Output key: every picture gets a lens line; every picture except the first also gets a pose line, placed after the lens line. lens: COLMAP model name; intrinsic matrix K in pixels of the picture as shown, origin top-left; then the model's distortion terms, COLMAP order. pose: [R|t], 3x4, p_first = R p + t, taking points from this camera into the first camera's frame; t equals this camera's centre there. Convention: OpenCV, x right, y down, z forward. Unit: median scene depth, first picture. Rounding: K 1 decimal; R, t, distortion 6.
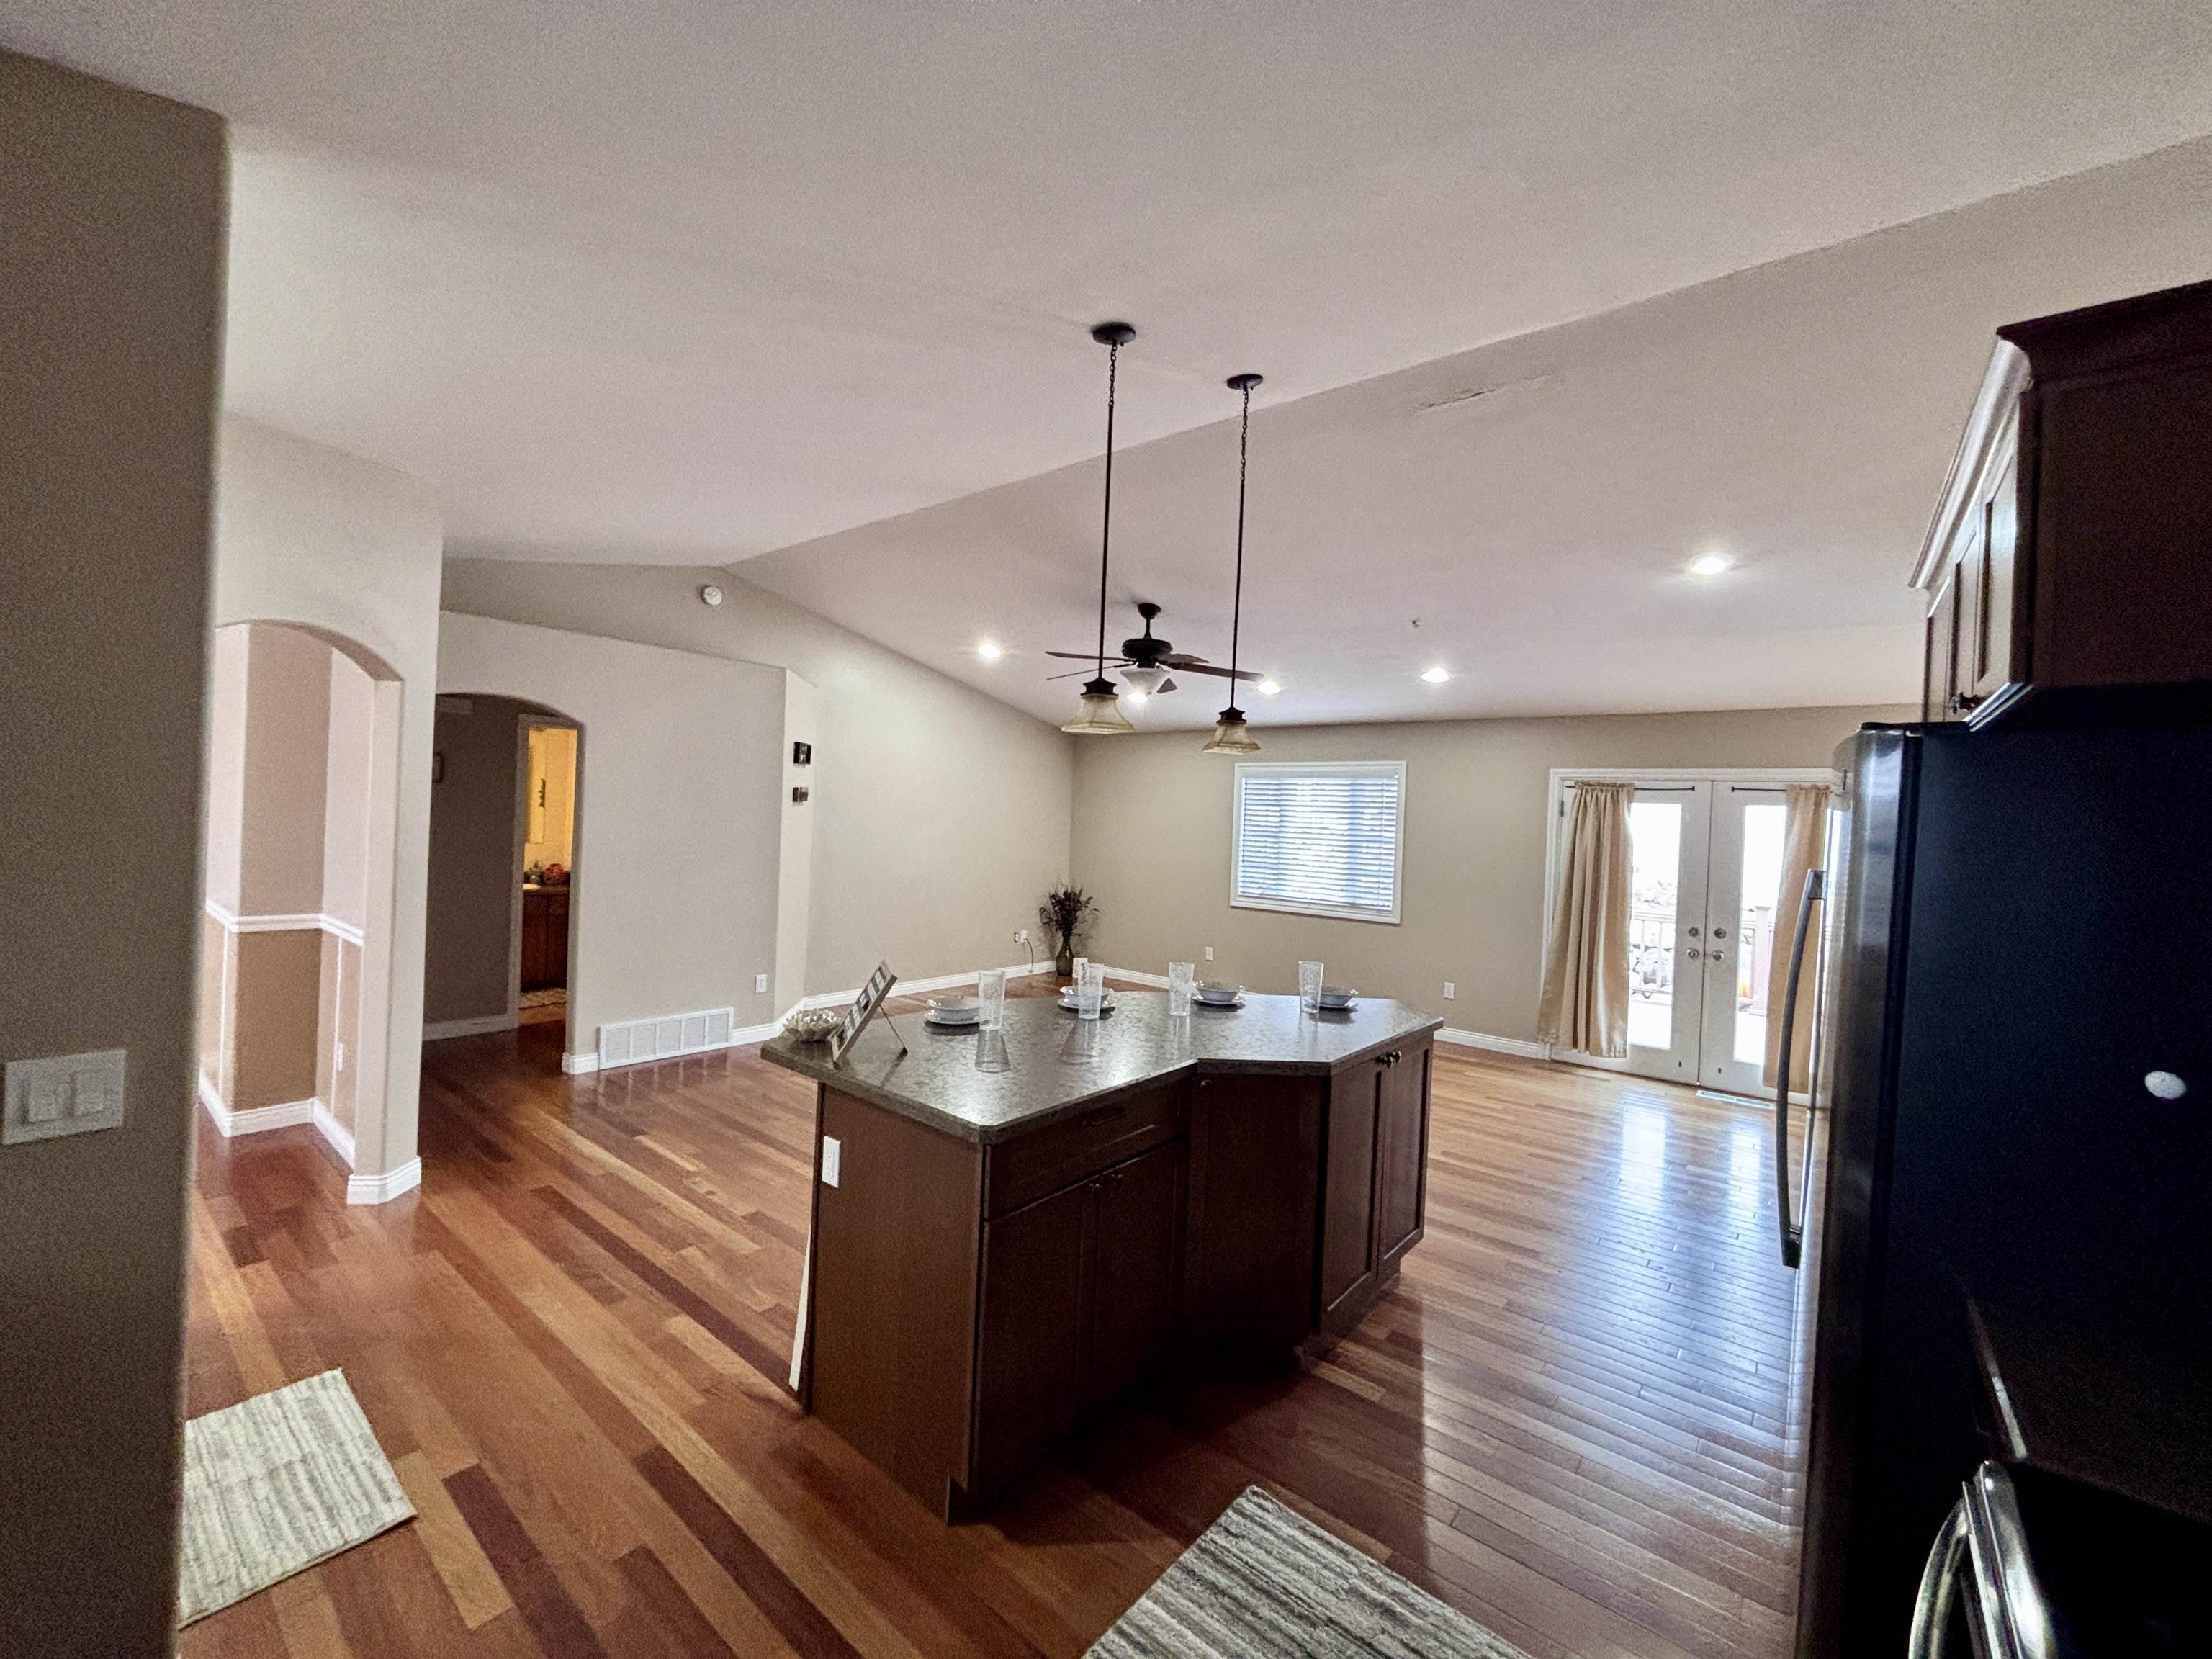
lens RADIAL K [[885.9, 0, 1114.6], [0, 885.9, 823.9], [0, 0, 1]] dist [0.011344, -0.000151]
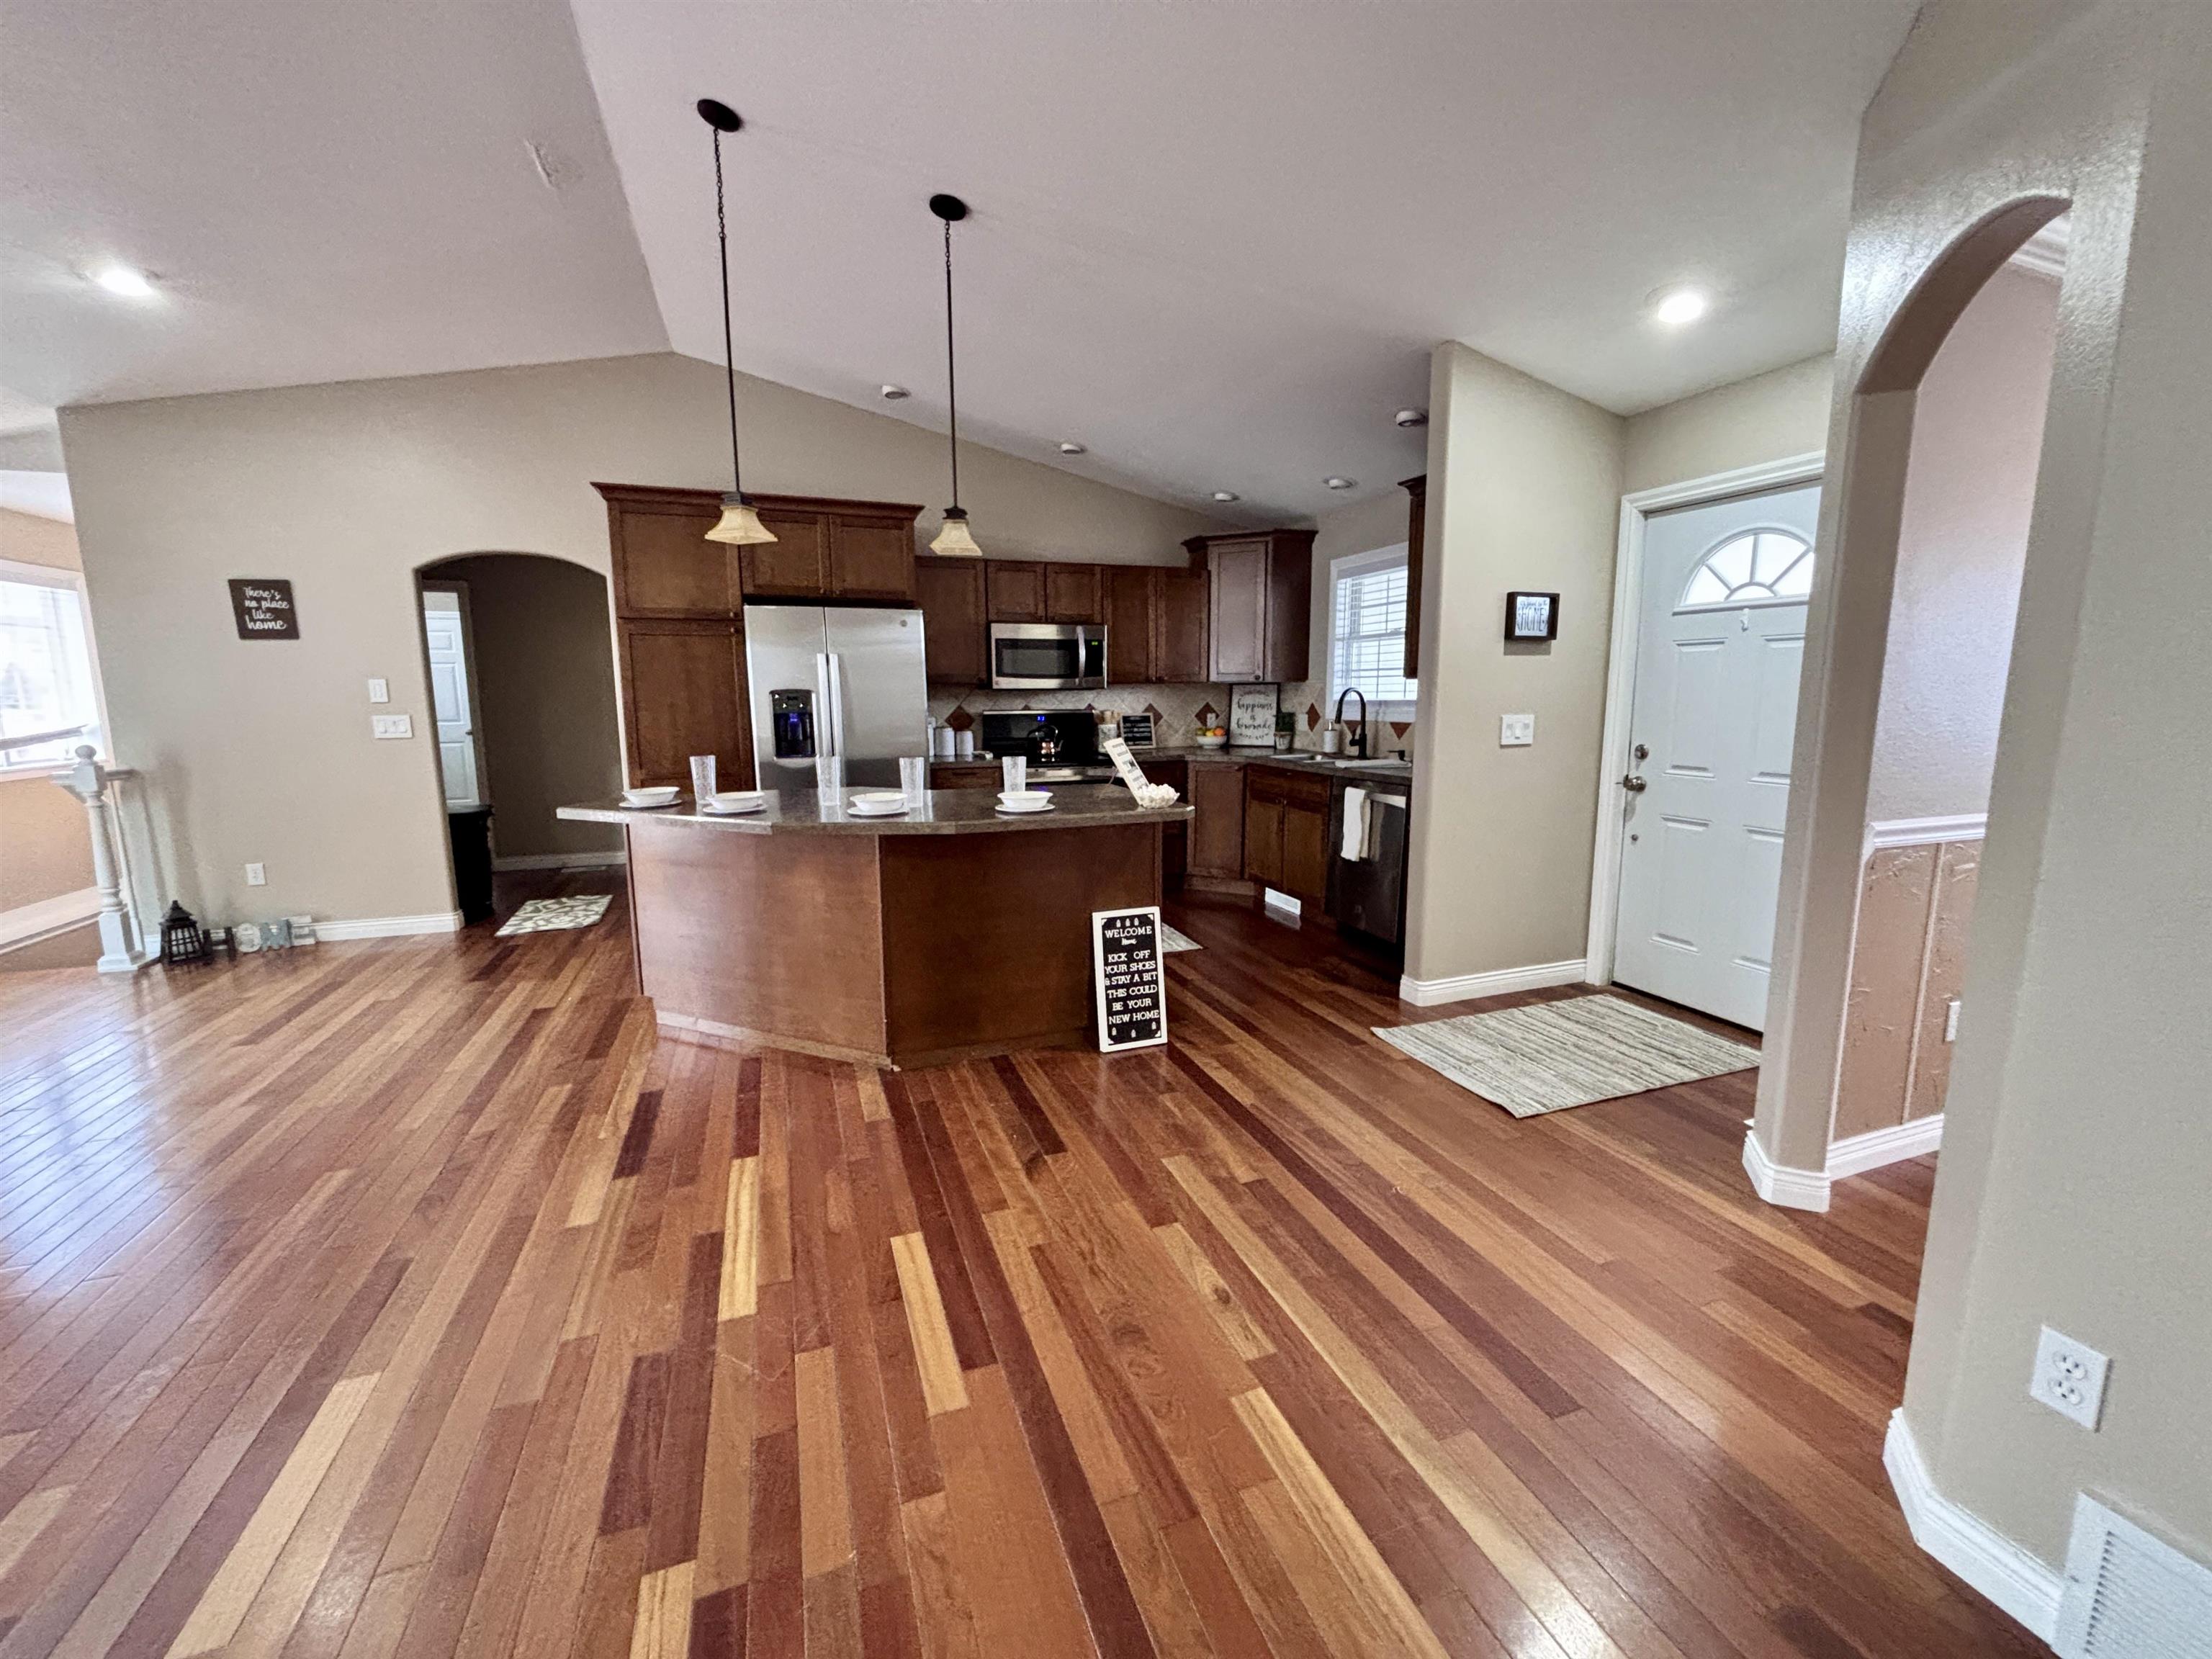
lens RADIAL K [[899.3, 0, 1101.5], [0, 899.3, 830.5], [0, 0, 1]] dist [0.008248, -0.000551]
pose [[-0.847755, -0.119418, 0.516770, -0.379127], [-0.029880, 0.983529, 0.178261, 0.019319], [-0.529546, 0.135681, -0.837360, 0.862834]]
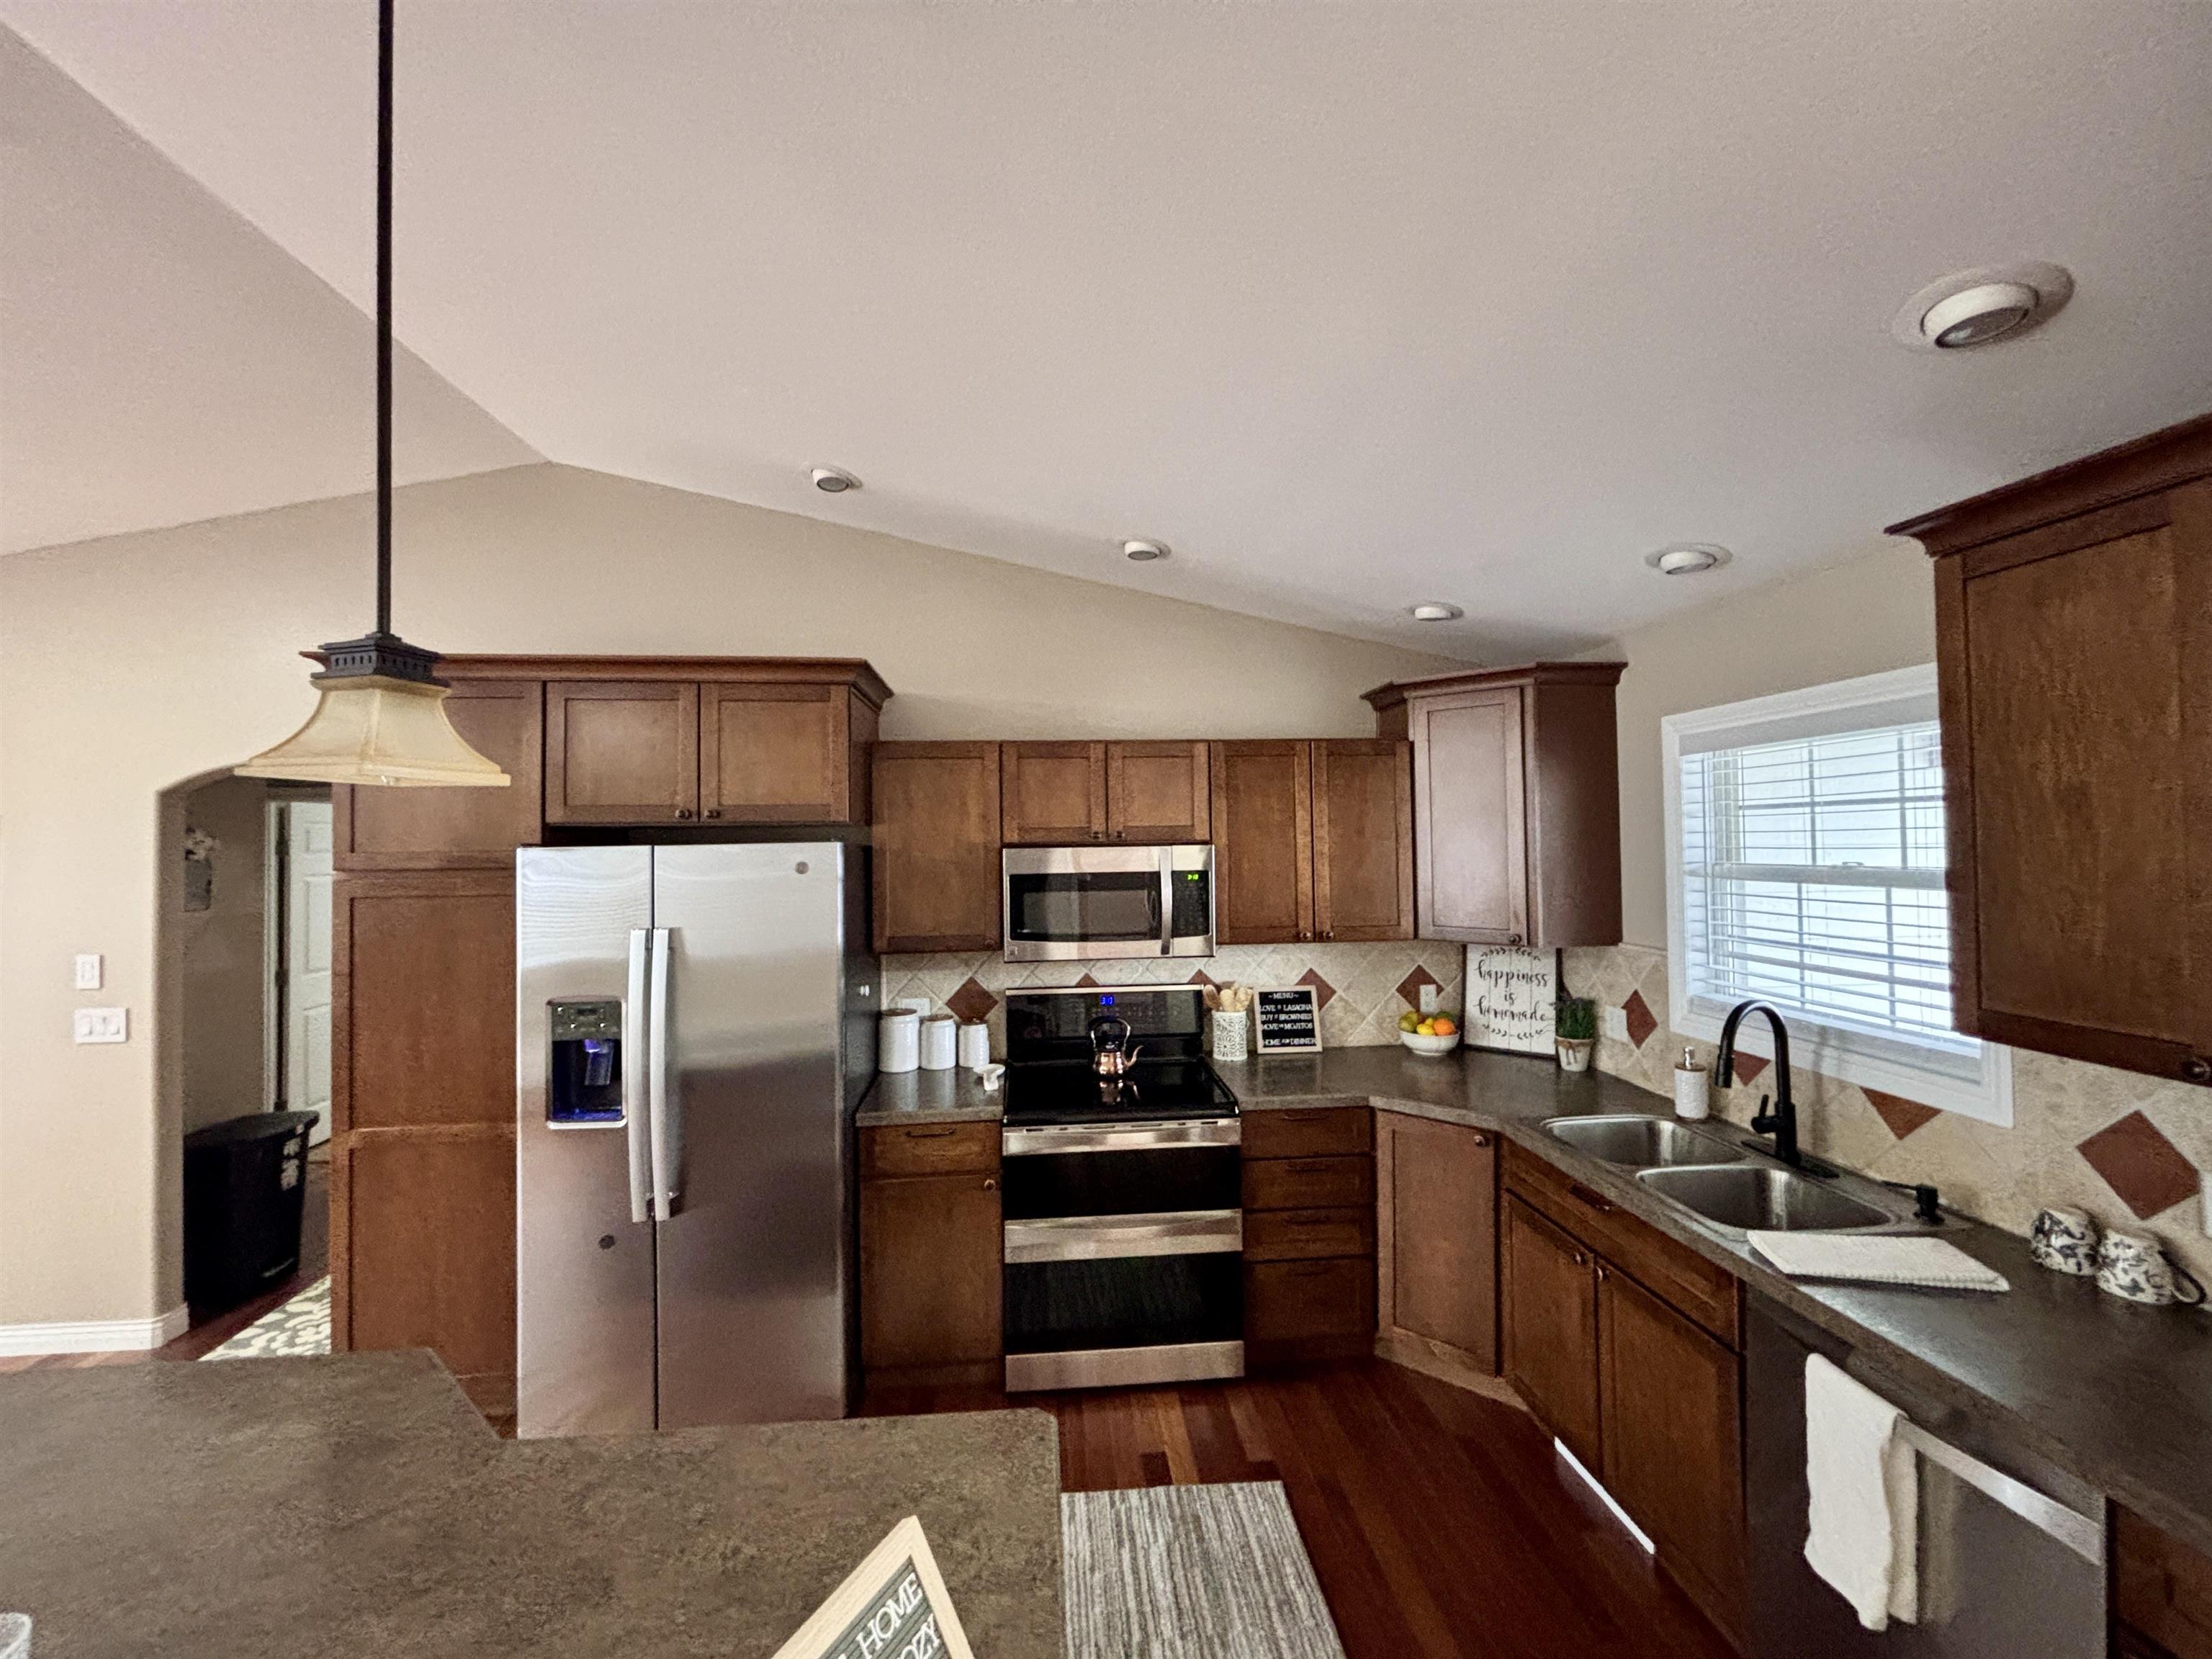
lens RADIAL K [[913.4, 0, 1100.2], [0, 913.4, 814.7], [0, 0, 1]] dist [0.009572, 0.000016]
pose [[-0.687089, -0.016254, 0.726391, -0.210974], [-0.014277, 0.999859, 0.008869, -0.046361], [-0.726433, -0.004277, -0.687224, 0.456379]]
